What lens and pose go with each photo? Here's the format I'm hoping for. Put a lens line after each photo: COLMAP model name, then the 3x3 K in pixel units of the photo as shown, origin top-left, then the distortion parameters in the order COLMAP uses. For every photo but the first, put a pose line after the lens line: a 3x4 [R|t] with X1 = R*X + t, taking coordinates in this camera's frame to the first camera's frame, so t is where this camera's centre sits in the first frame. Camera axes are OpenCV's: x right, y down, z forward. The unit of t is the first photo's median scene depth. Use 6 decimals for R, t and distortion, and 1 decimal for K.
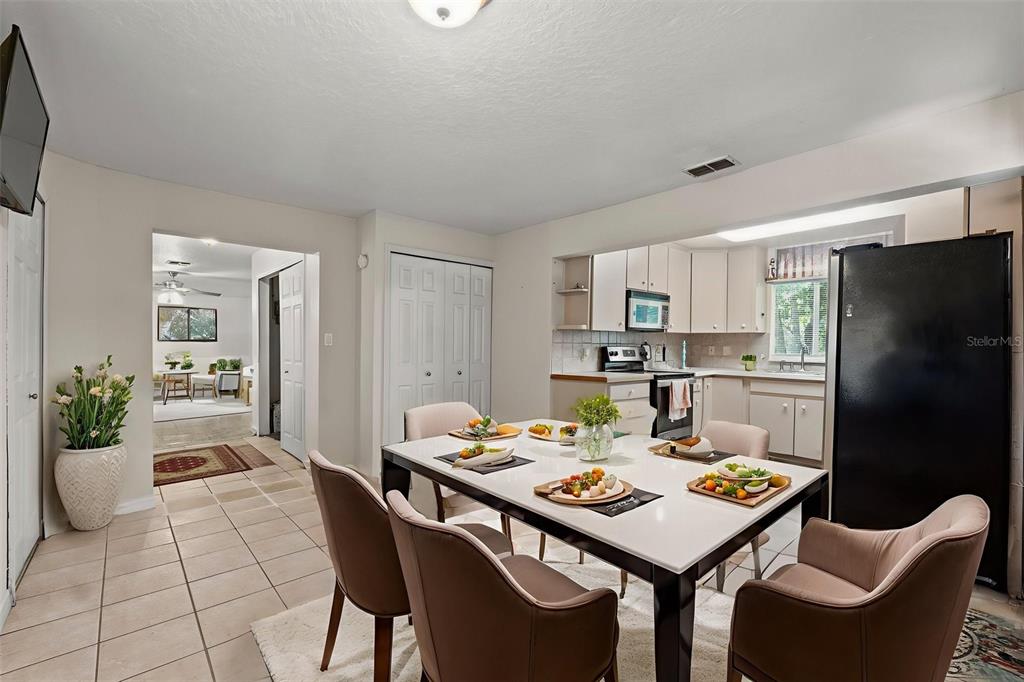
lens RADIAL K [[435.4, 0, 511.2], [0, 435.4, 349.6], [0, 0, 1]] dist [-0.009600, 0.000128]
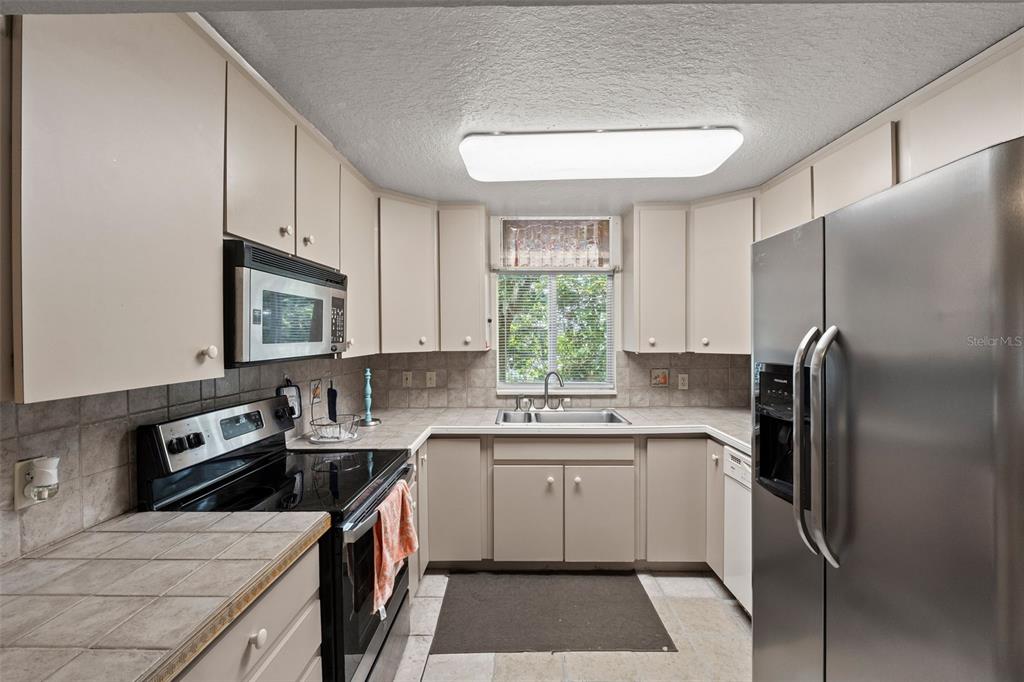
lens RADIAL K [[435.4, 0, 518.6], [0, 435.4, 344.1], [0, 0, 1]] dist [-0.009600, 0.000128]
pose [[0.681339, -0.022323, 0.731628, 0.163767], [0.019268, 0.999735, 0.012560, -0.057494], [-0.731715, 0.005540, 0.681589, 0.582250]]
